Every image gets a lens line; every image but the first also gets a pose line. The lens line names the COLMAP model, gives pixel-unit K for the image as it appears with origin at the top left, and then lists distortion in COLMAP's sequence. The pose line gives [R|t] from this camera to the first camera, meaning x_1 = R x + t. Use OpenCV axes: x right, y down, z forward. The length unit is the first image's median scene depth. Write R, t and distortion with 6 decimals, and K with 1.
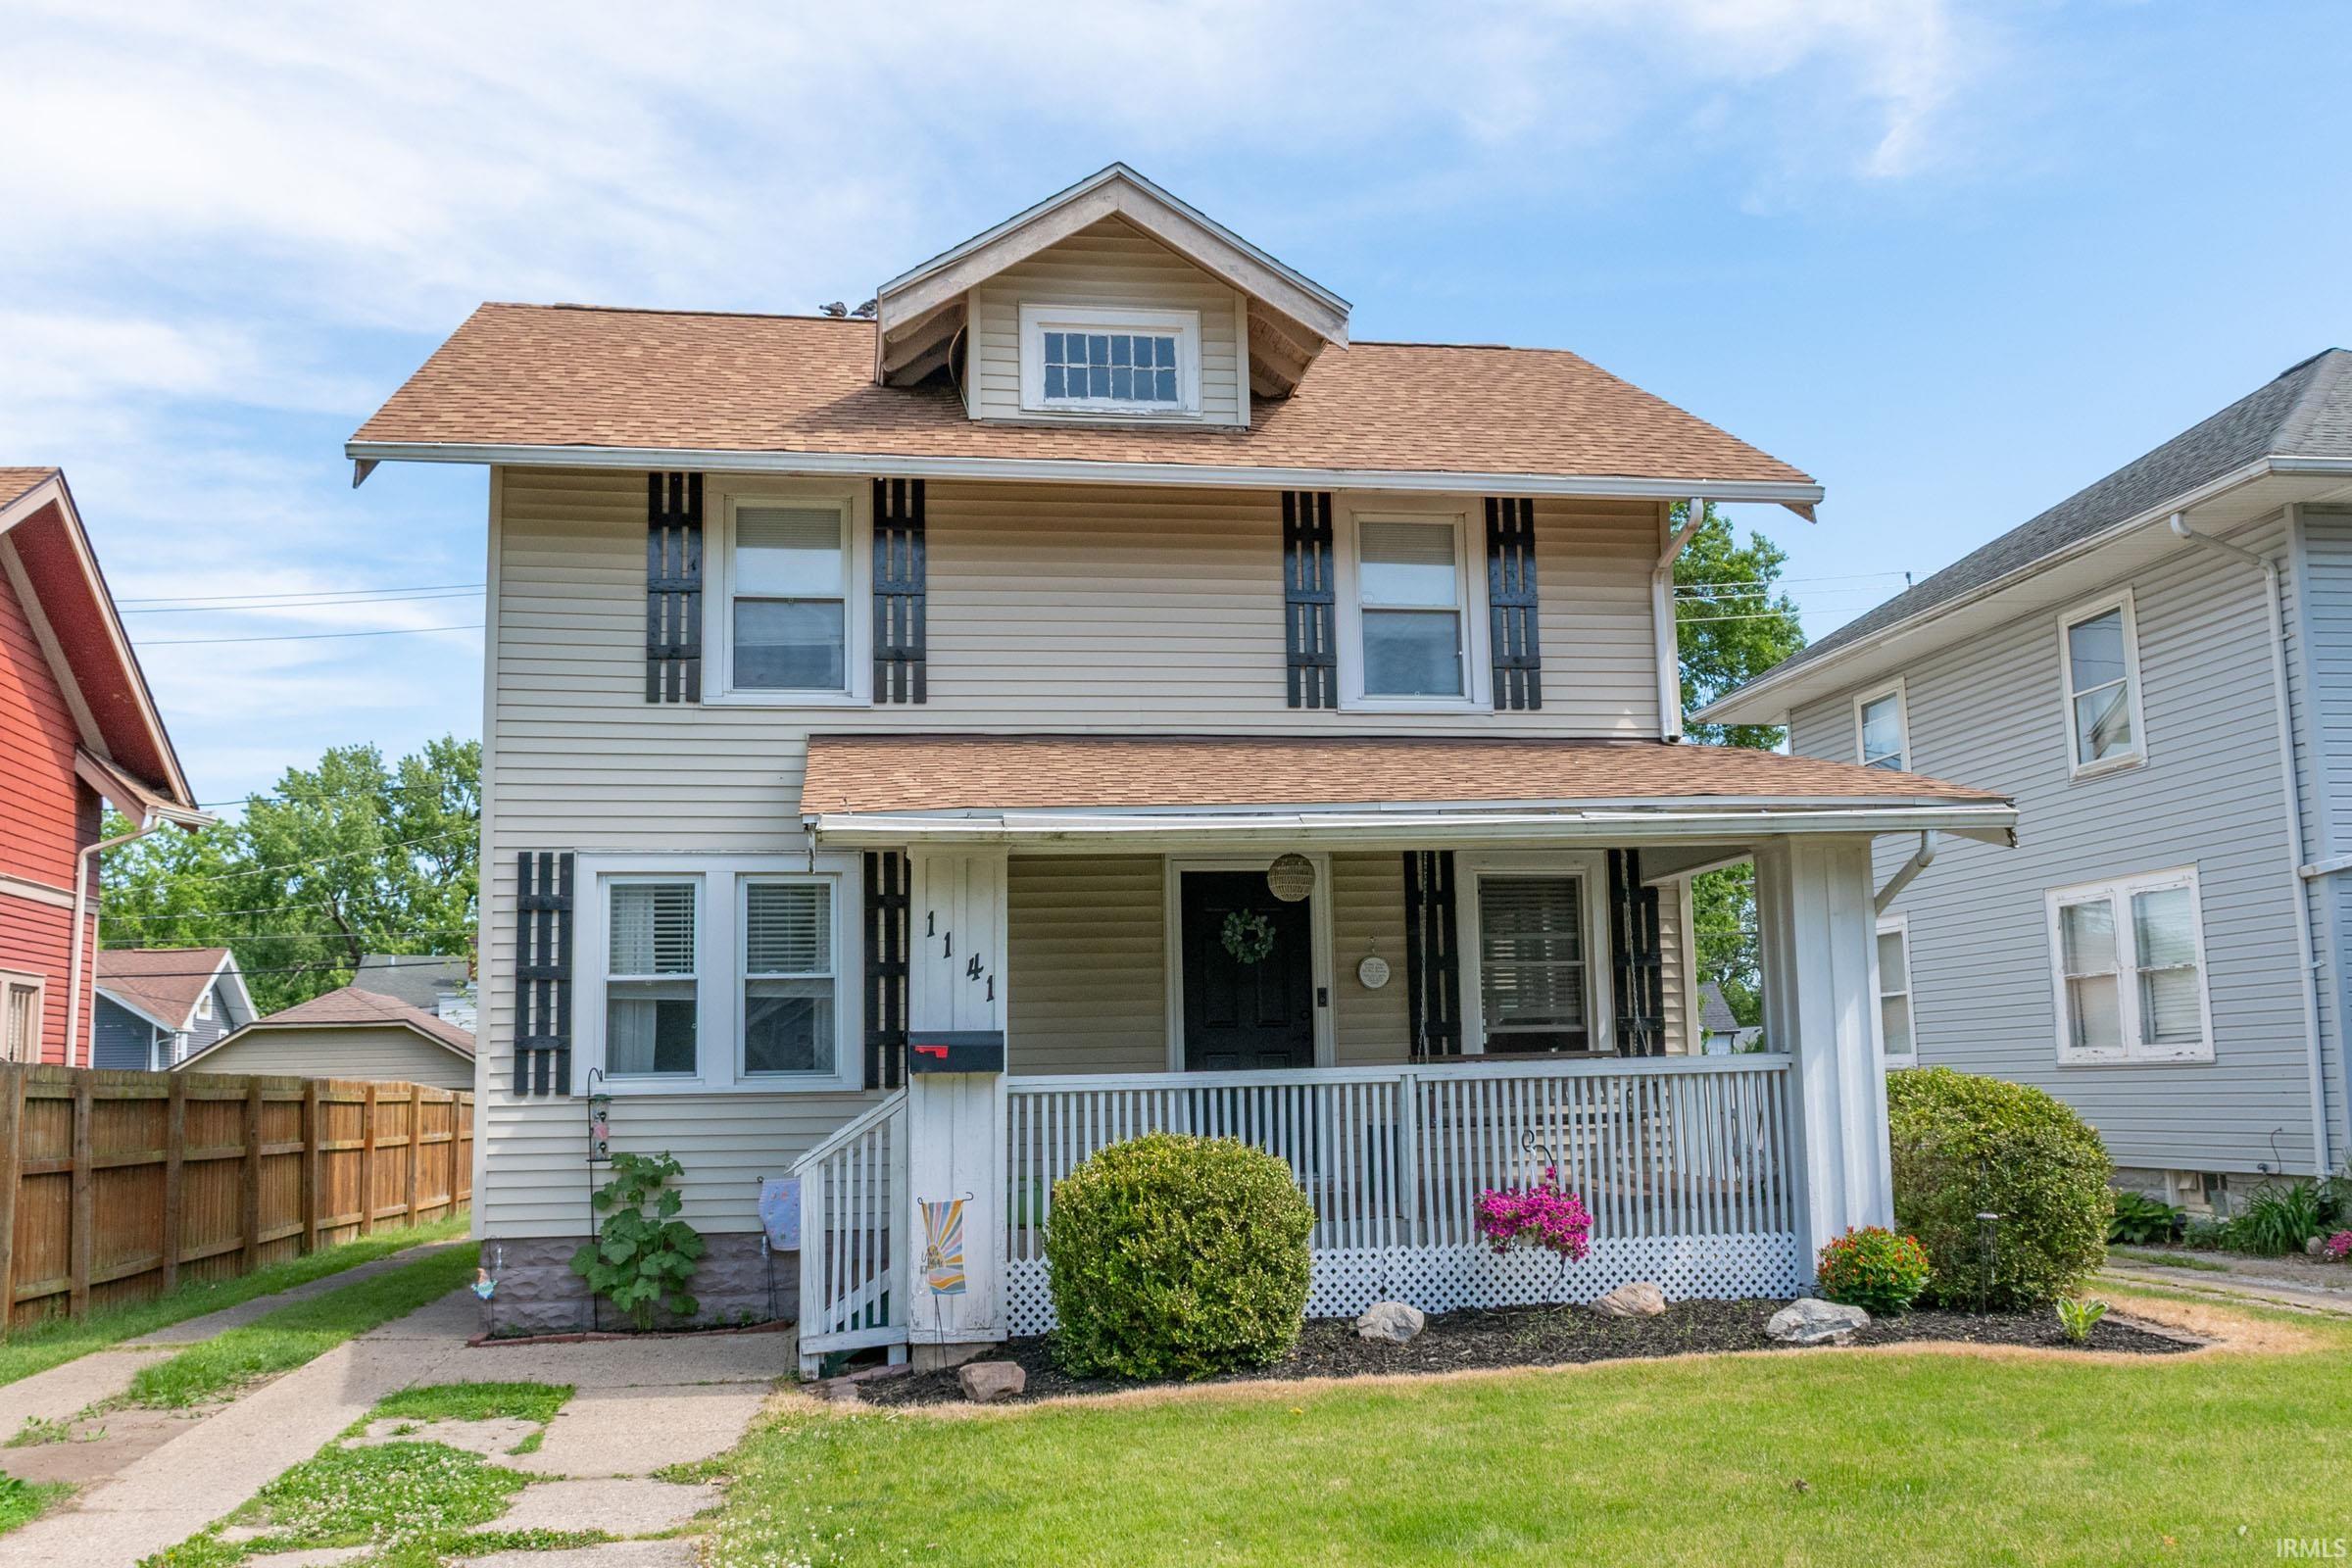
lens RADIAL K [[2010.7, 0, 1234.8], [0, 2010.7, 821.7], [0, 0, 1]] dist [-0.022058, 0.024112]
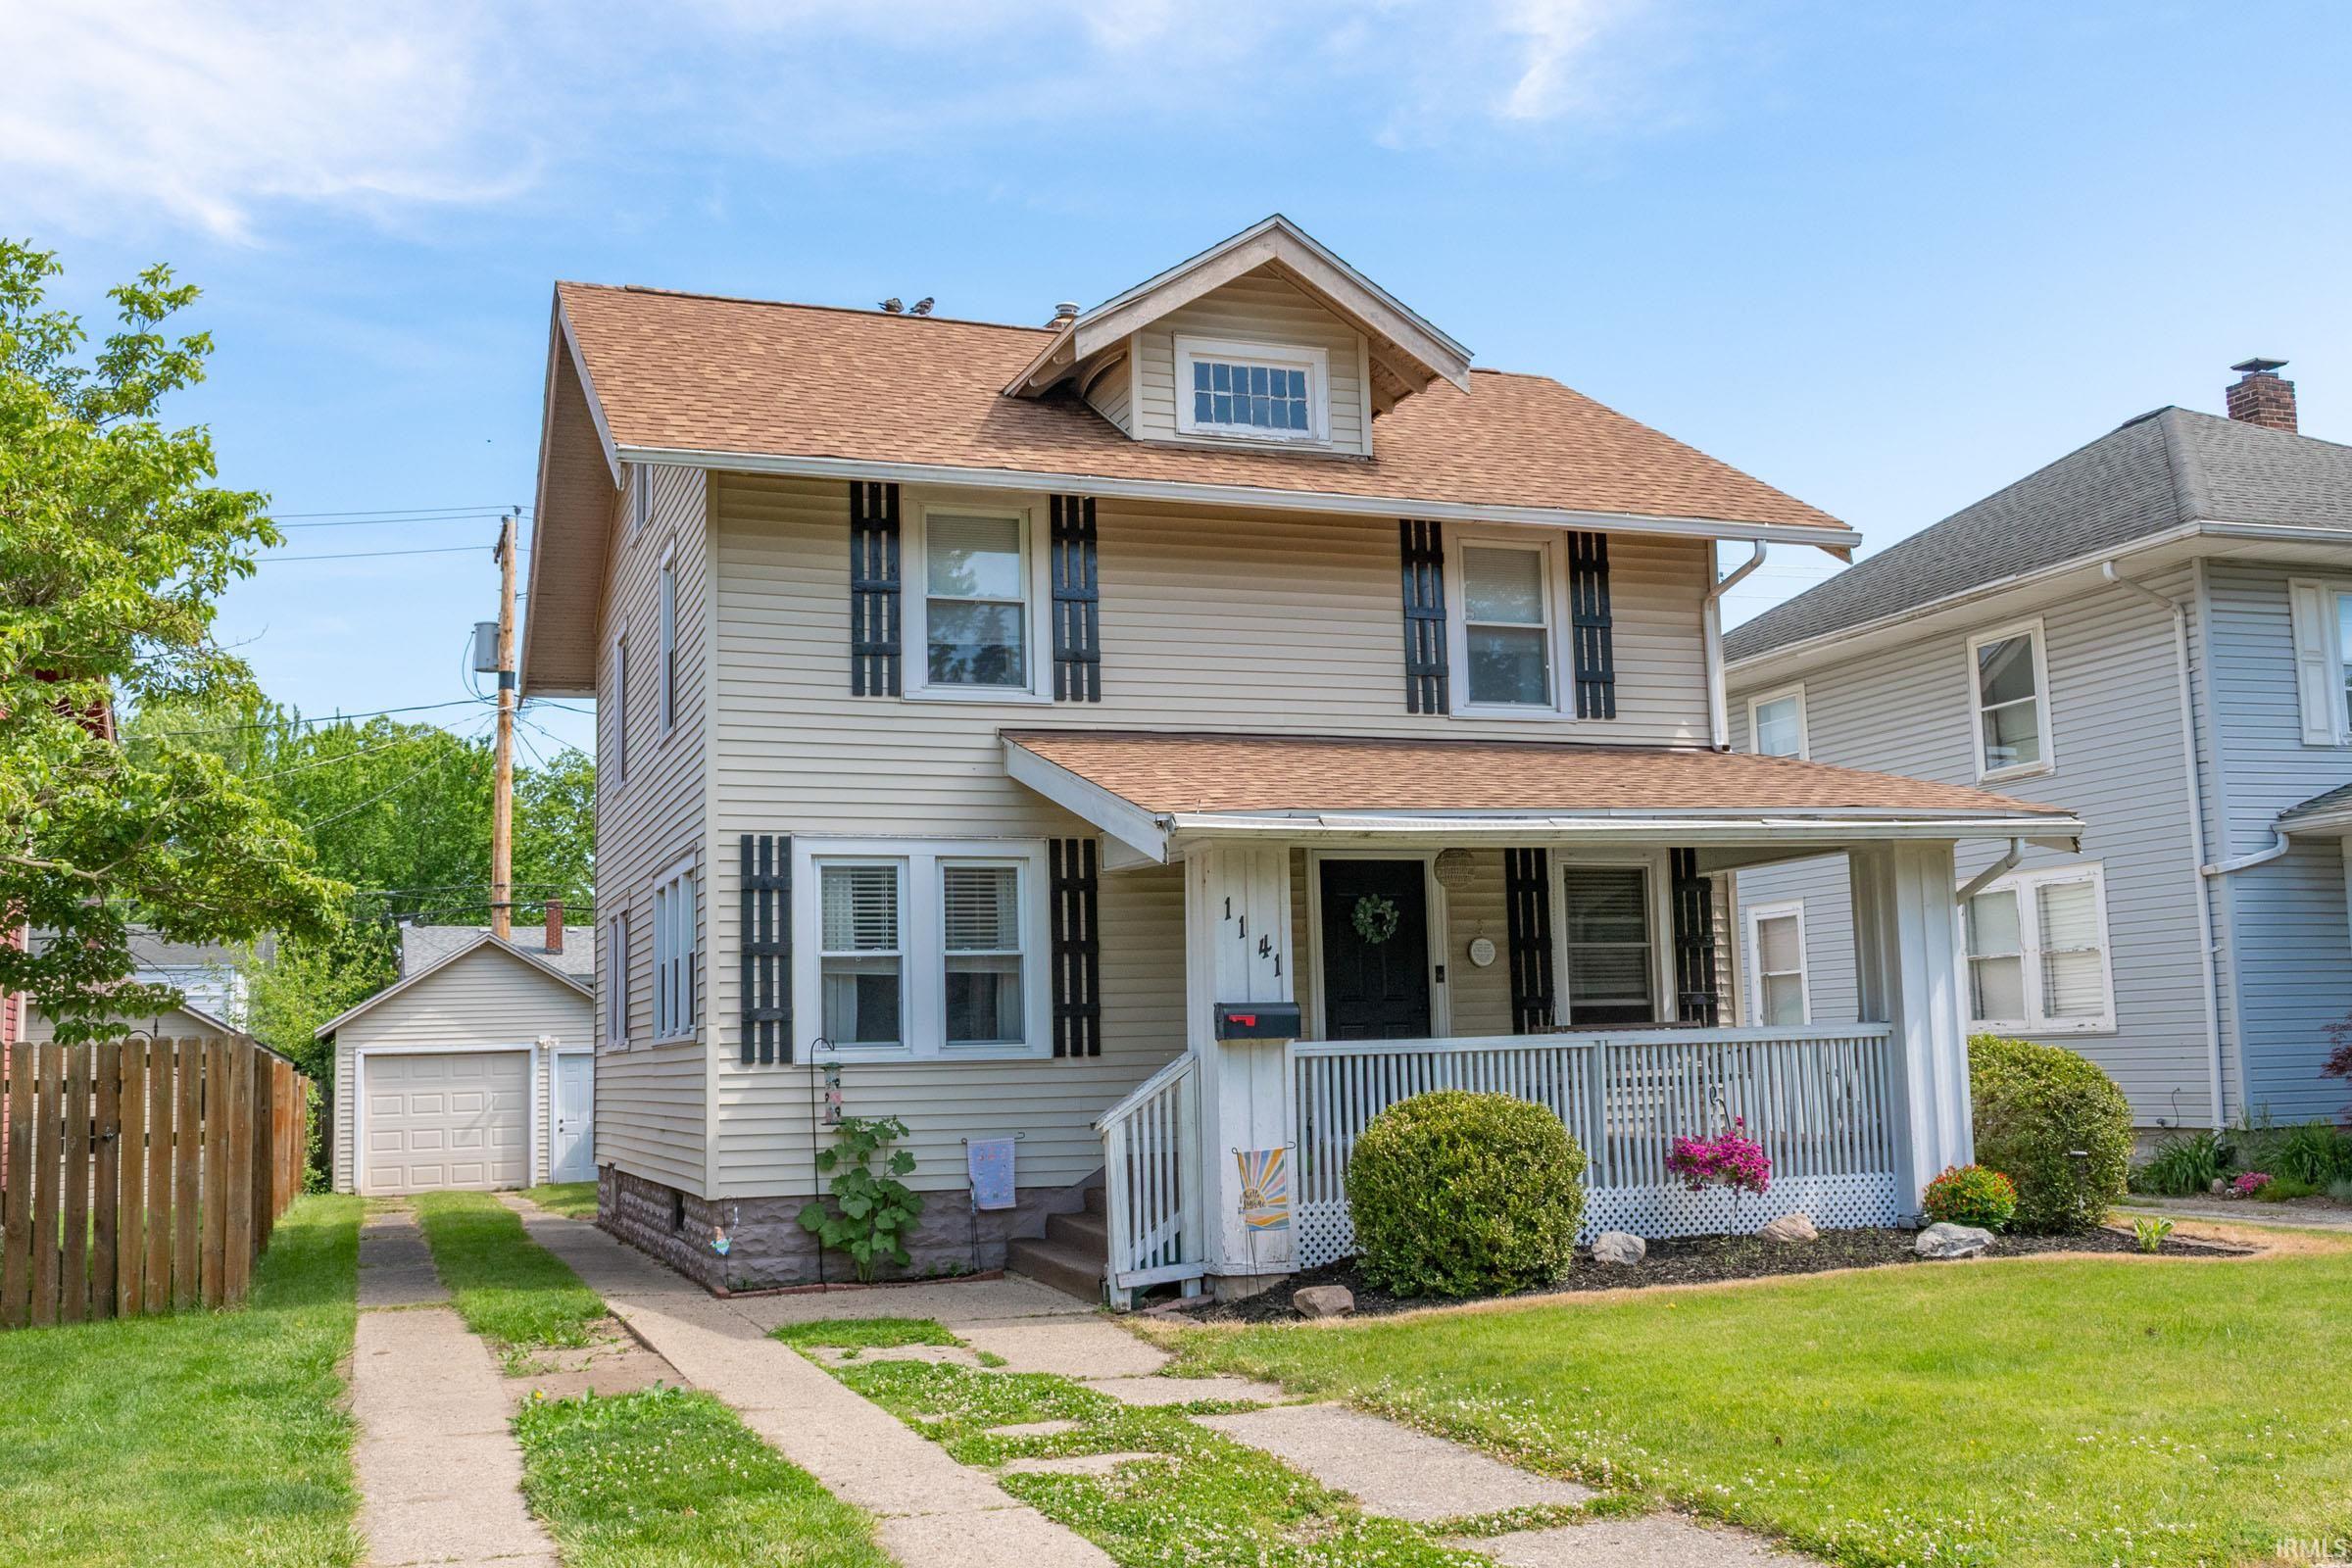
lens RADIAL K [[2242.4, 0, 1168.4], [0, 2242.4, 772.5], [0, 0, 1]] dist [-0.018517, 0.000000]
pose [[0.982642, 0.020250, 0.184402, -0.340528], [-0.019838, 0.999795, -0.004076, -0.016704], [-0.184447, 0.000347, 0.982842, -0.196977]]
